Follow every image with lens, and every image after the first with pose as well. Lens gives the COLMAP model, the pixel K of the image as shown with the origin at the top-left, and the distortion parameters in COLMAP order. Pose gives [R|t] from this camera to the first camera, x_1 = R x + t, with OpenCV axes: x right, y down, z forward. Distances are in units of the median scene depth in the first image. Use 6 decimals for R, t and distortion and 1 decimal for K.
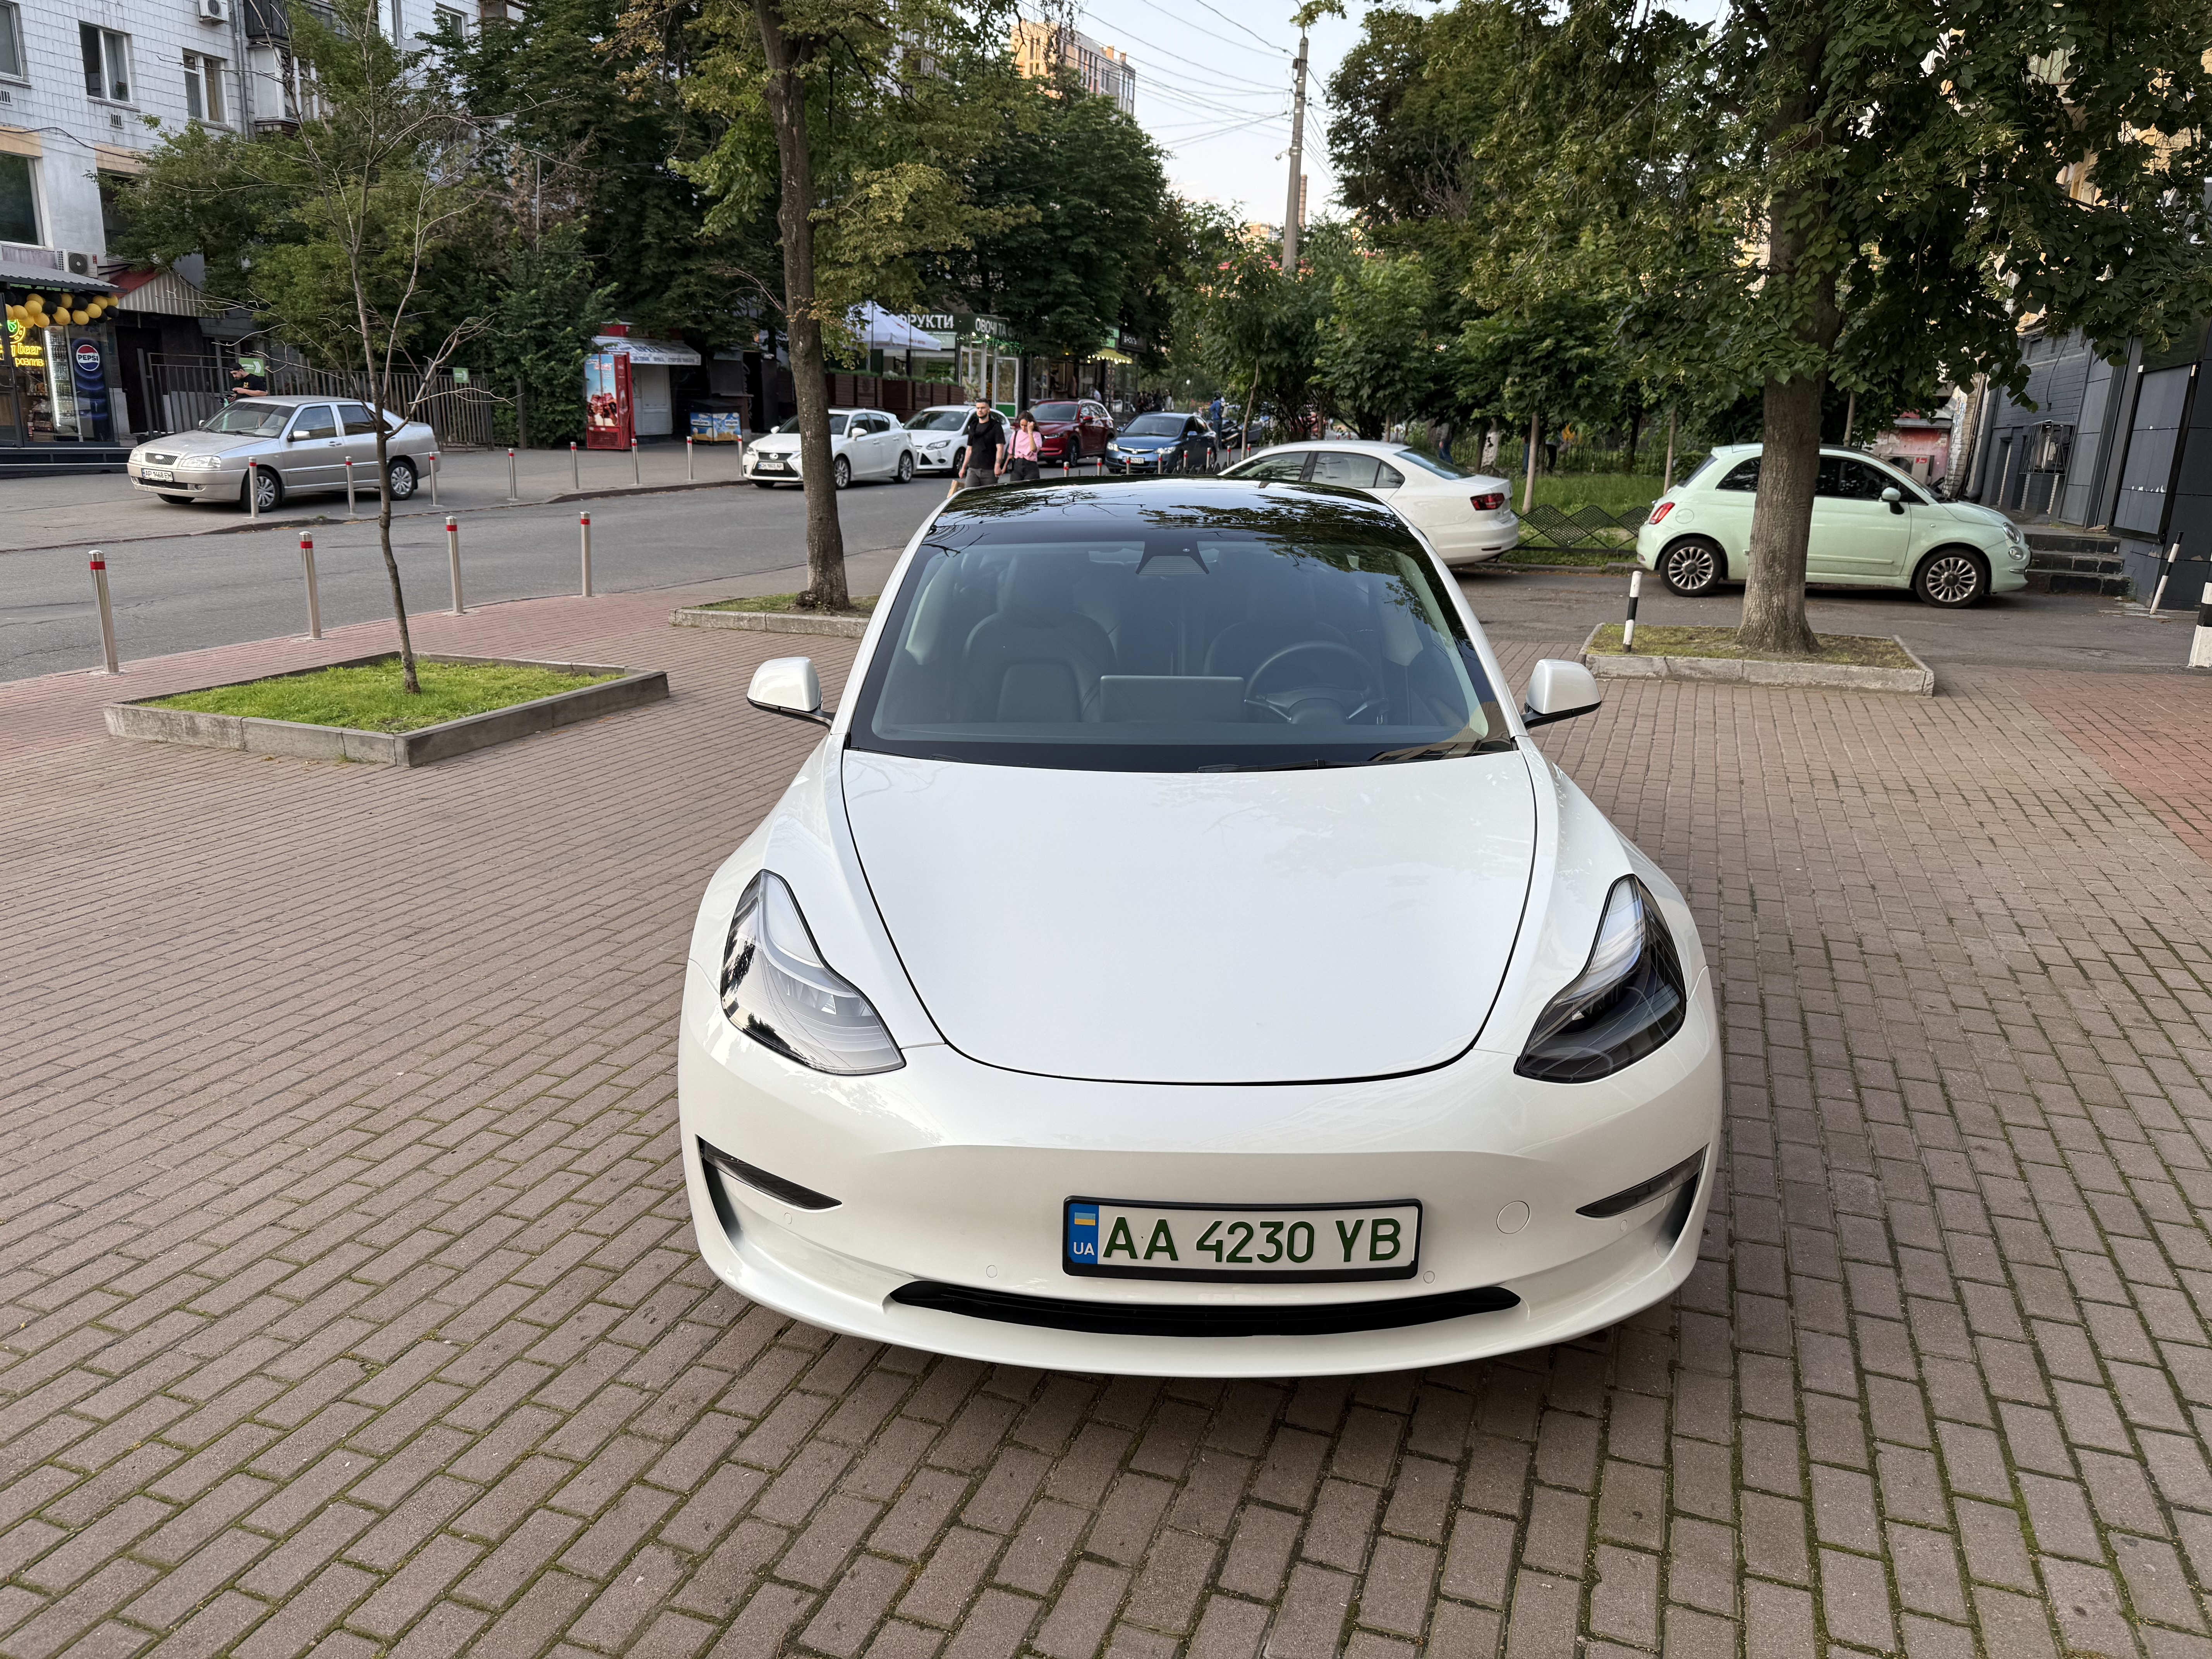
lens RADIAL K [[1536.1, 0, 1107.1], [0, 1536.1, 836.6], [0, 0, 1]] dist [0.092432, -0.129817]
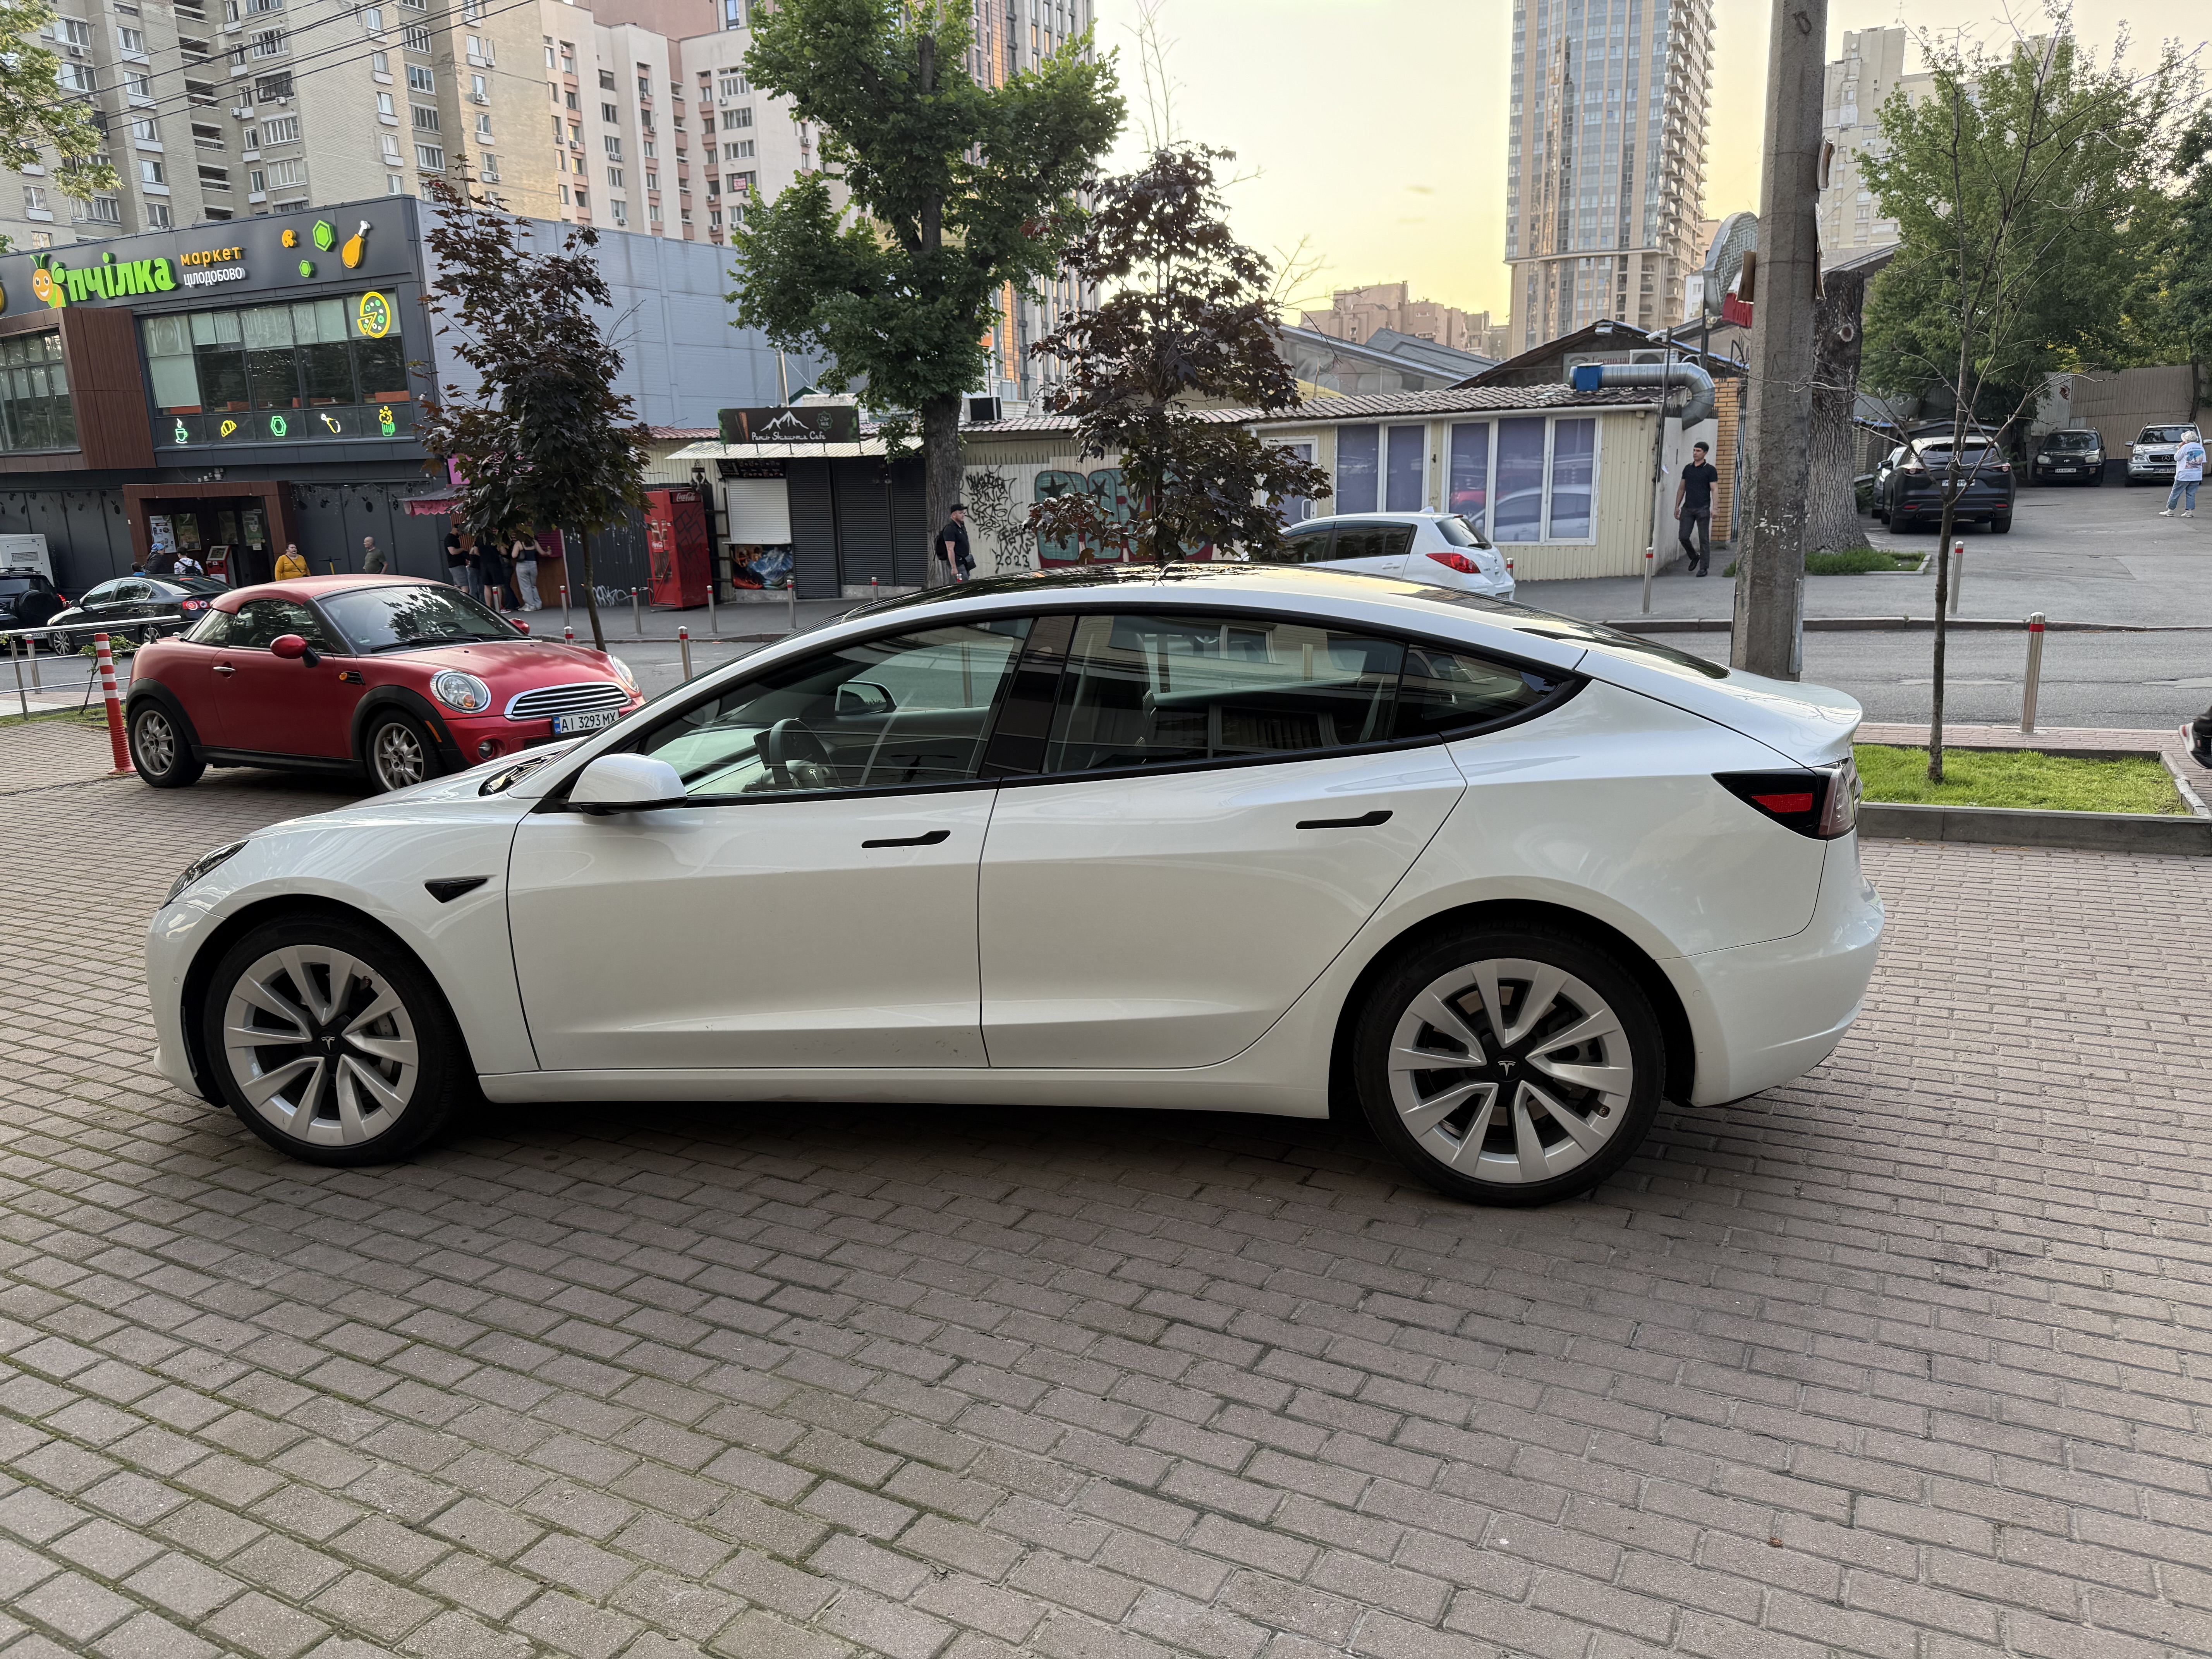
lens RADIAL K [[1542.7, 0, 1097.5], [0, 1542.7, 836.9], [0, 0, 1]] dist [0.055454, -0.069584]
pose [[-0.139433, 0.195585, -0.970724, 0.406757], [-0.229625, 0.947193, 0.223827, -0.119677], [0.963240, 0.254112, -0.087159, 0.472148]]
